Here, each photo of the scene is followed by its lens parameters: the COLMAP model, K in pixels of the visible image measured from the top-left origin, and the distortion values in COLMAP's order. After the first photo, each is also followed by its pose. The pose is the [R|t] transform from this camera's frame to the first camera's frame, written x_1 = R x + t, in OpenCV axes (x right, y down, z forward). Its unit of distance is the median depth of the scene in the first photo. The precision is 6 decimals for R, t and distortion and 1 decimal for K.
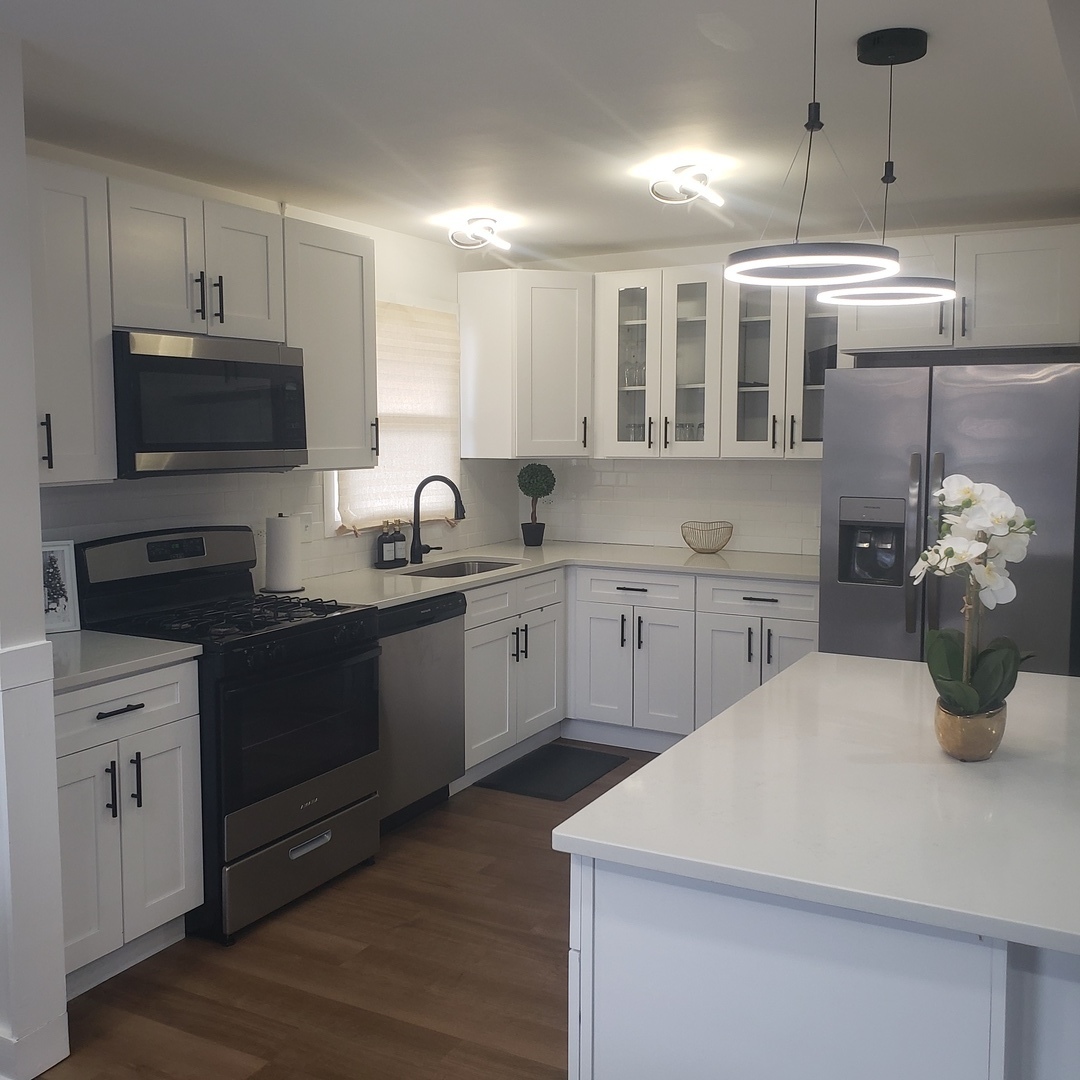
lens RADIAL K [[1141.1, 0, 551.3], [0, 1141.1, 534.4], [0, 0, 1]] dist [0.023830, 0.000000]
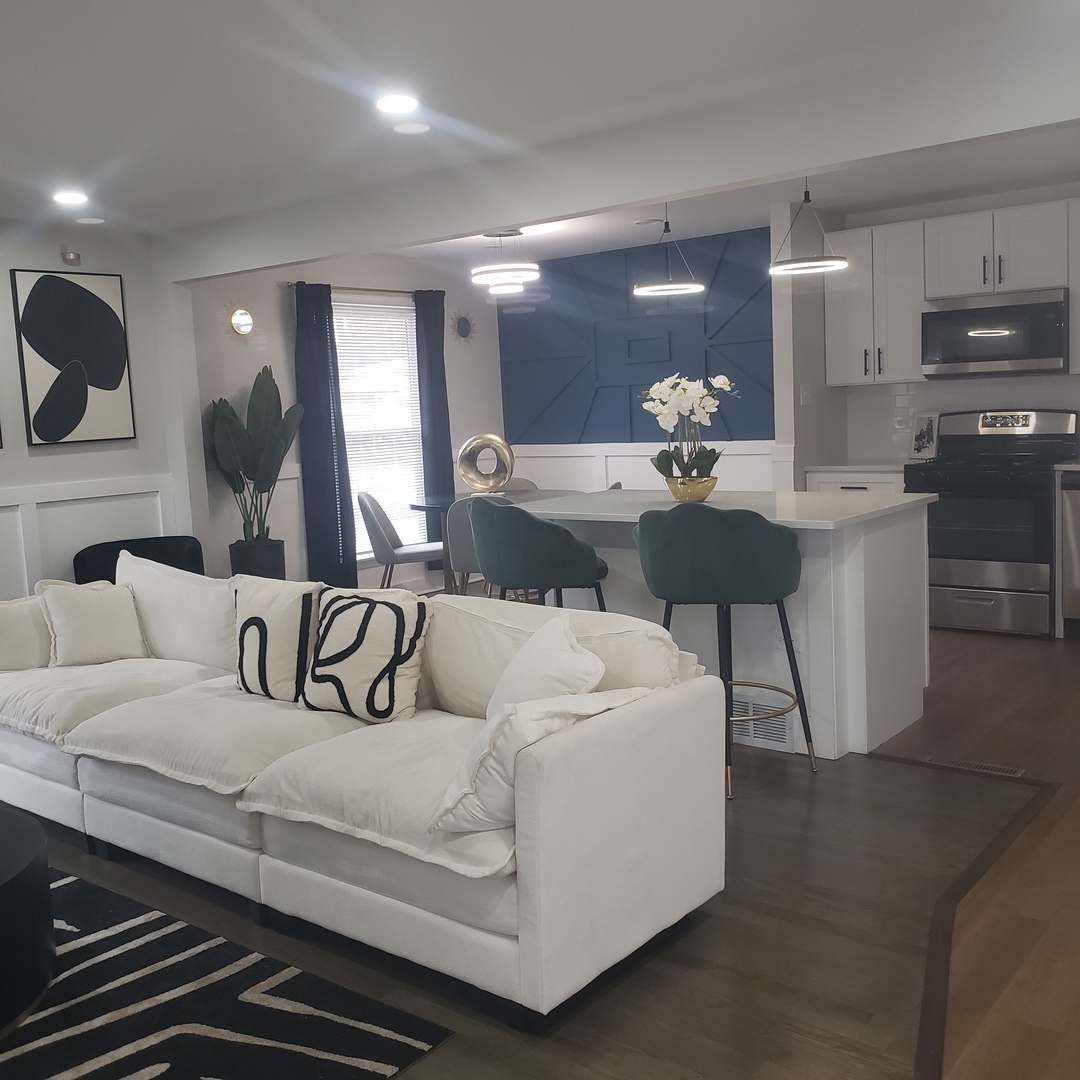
lens RADIAL K [[1141.1, 0, 536.5], [0, 1141.1, 531.7], [0, 0, 1]] dist [0.023830, 0.000000]
pose [[-0.185135, 0.118697, -0.975518, 1.348727], [-0.051865, 0.990115, 0.130316, -0.009186], [0.981344, 0.074721, -0.177148, 0.595251]]
